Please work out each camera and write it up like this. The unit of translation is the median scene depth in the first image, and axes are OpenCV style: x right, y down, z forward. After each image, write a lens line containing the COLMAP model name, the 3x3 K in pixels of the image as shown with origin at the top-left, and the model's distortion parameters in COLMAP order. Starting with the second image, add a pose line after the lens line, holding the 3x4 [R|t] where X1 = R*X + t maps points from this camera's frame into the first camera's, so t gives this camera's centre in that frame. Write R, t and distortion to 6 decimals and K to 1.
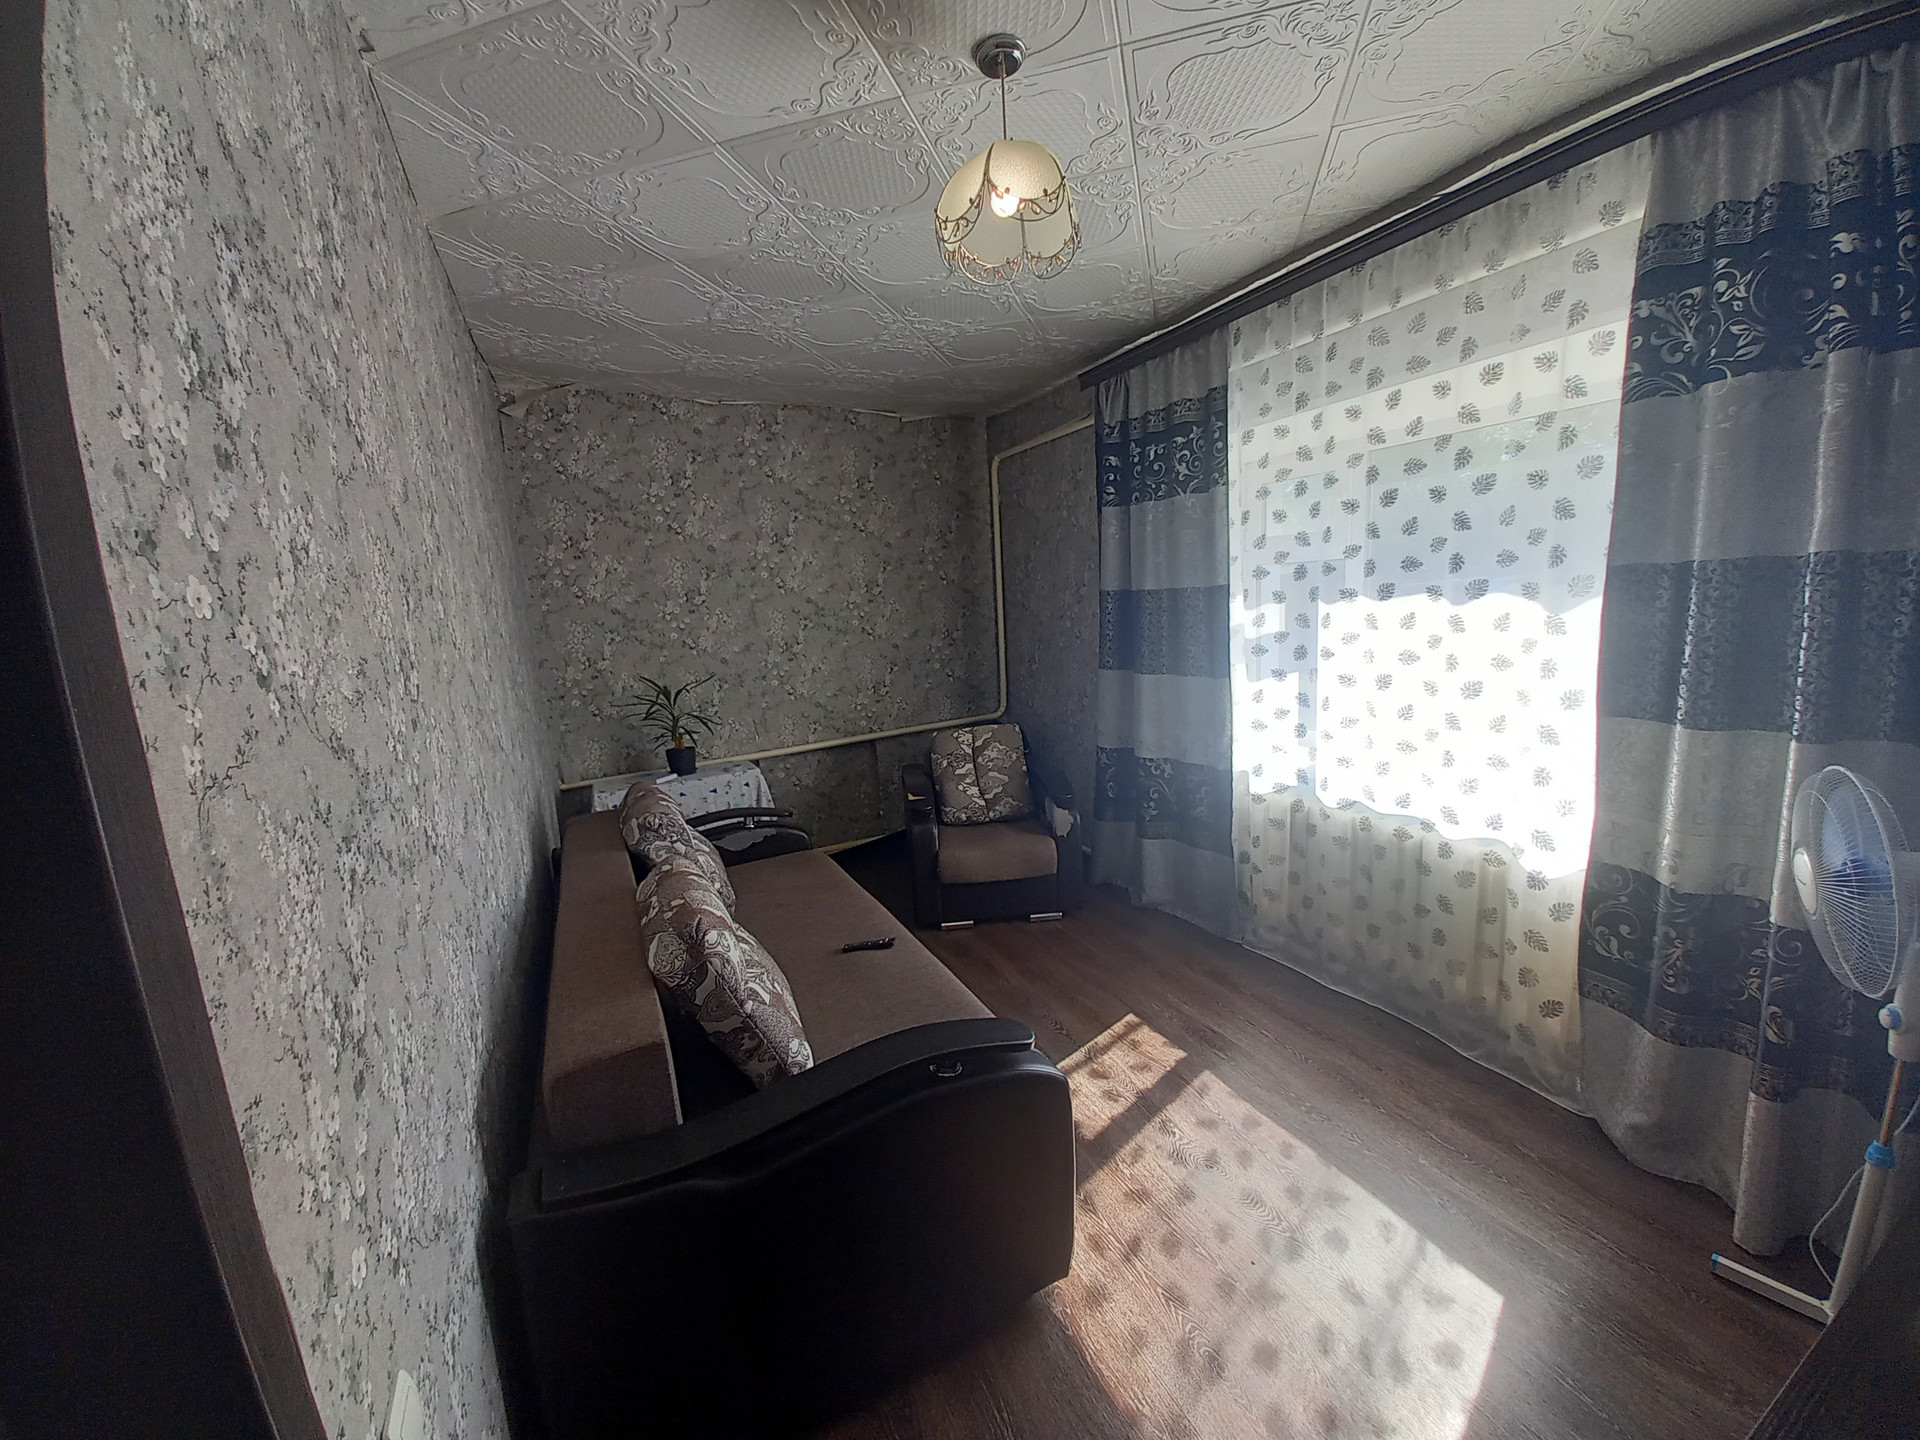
lens RADIAL K [[765.3, 0, 965.9], [0, 765.3, 723.4], [0, 0, 1]] dist [0.003756, -0.000865]
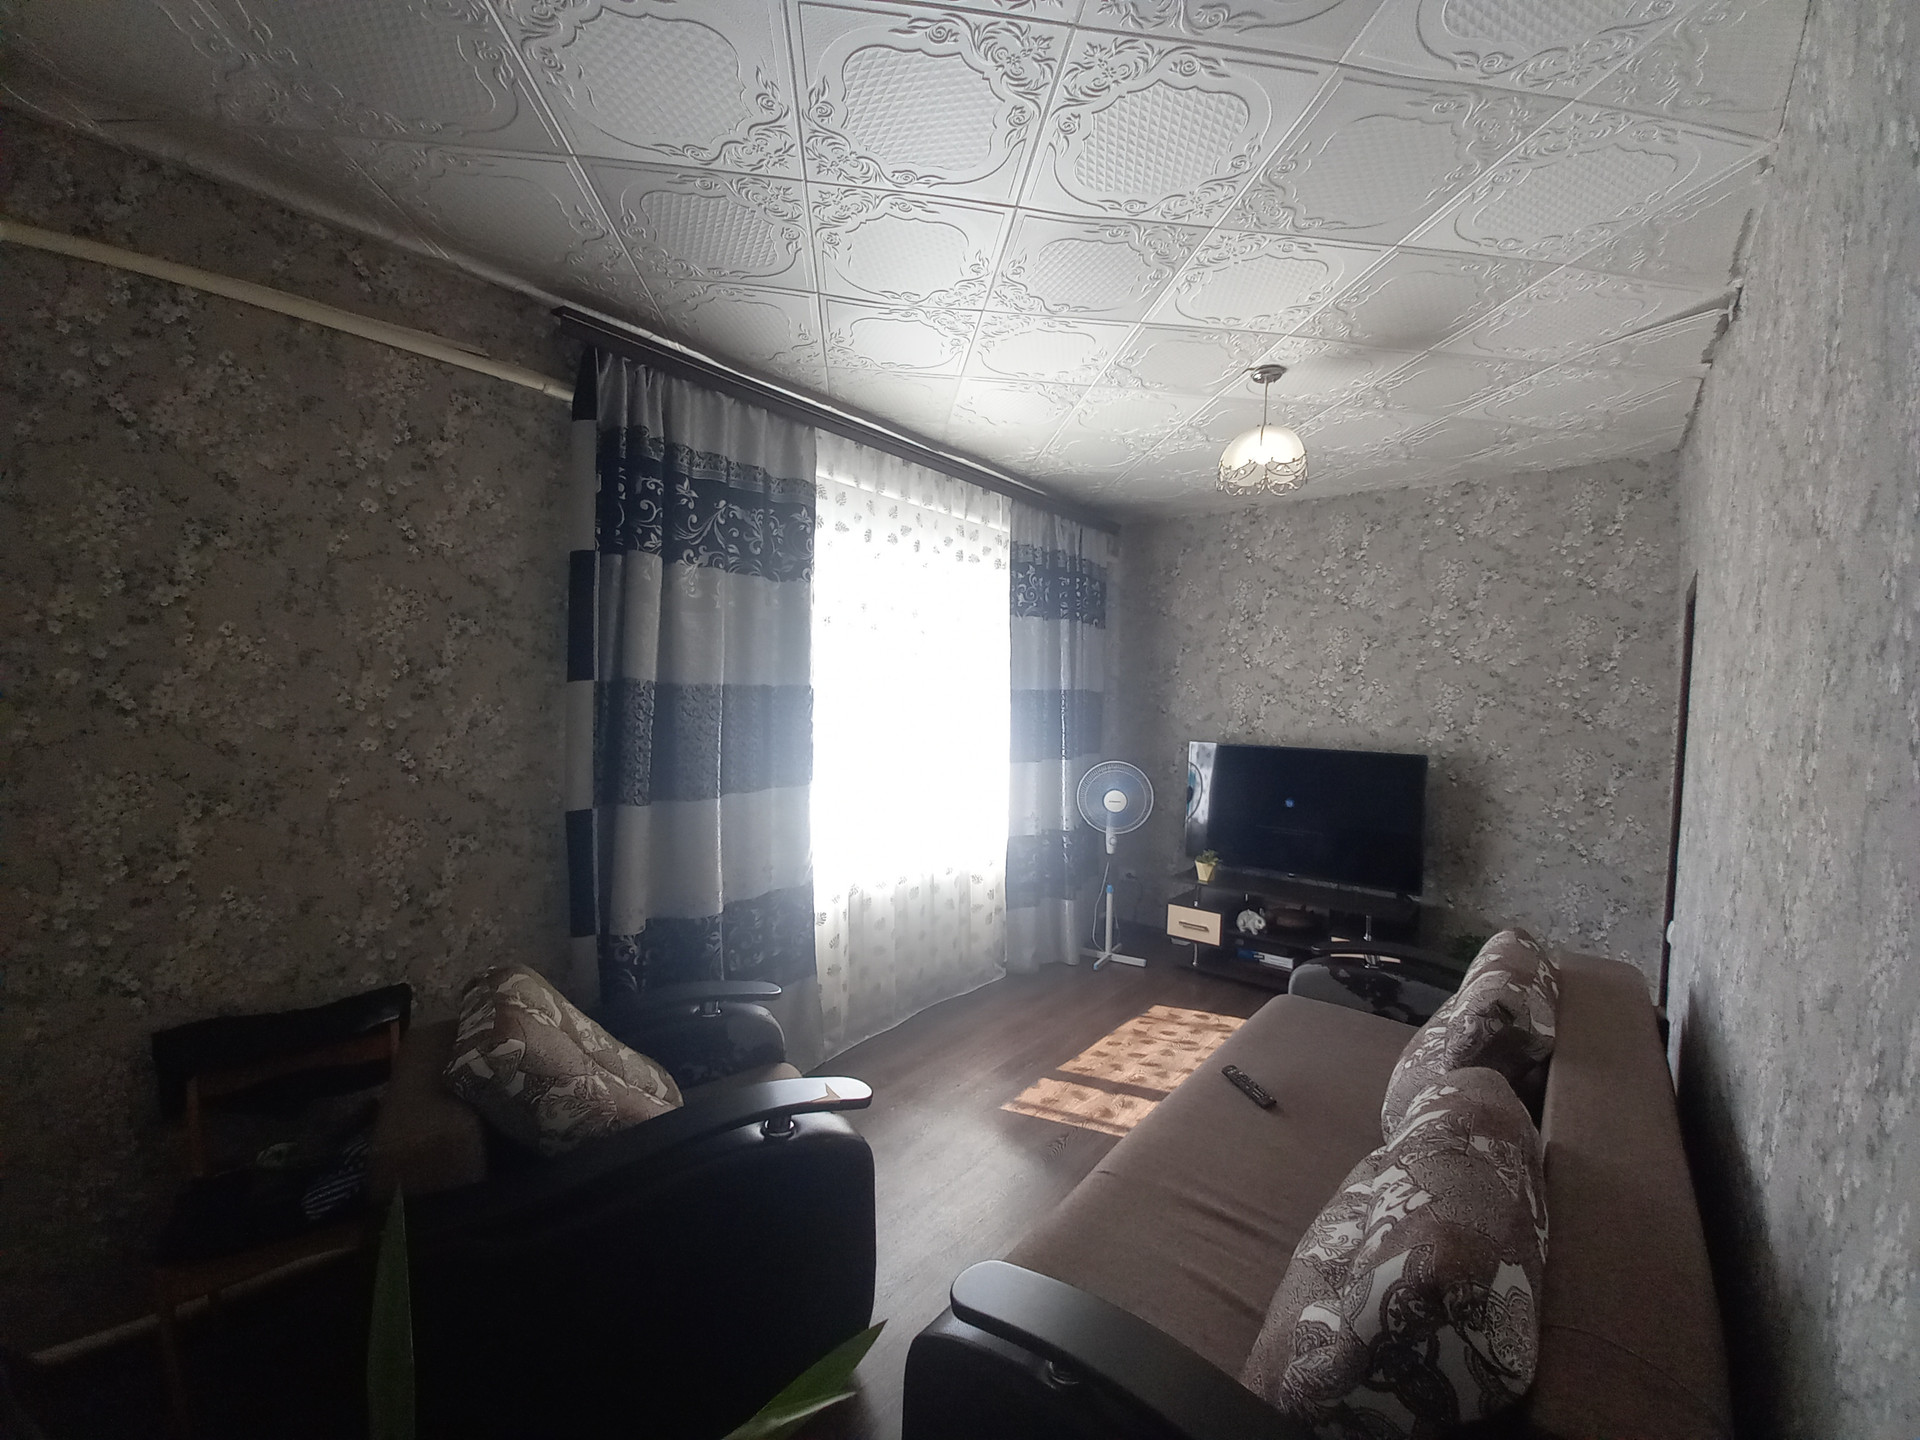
lens RADIAL K [[765.3, 0, 963.9], [0, 765.3, 714.3], [0, 0, 1]] dist [0.003756, -0.000865]
pose [[-0.421456, 0.009919, 0.906795, -0.712936], [0.146474, 0.987555, 0.057276, -0.202704], [-0.894941, 0.156961, -0.417664, 1.454807]]
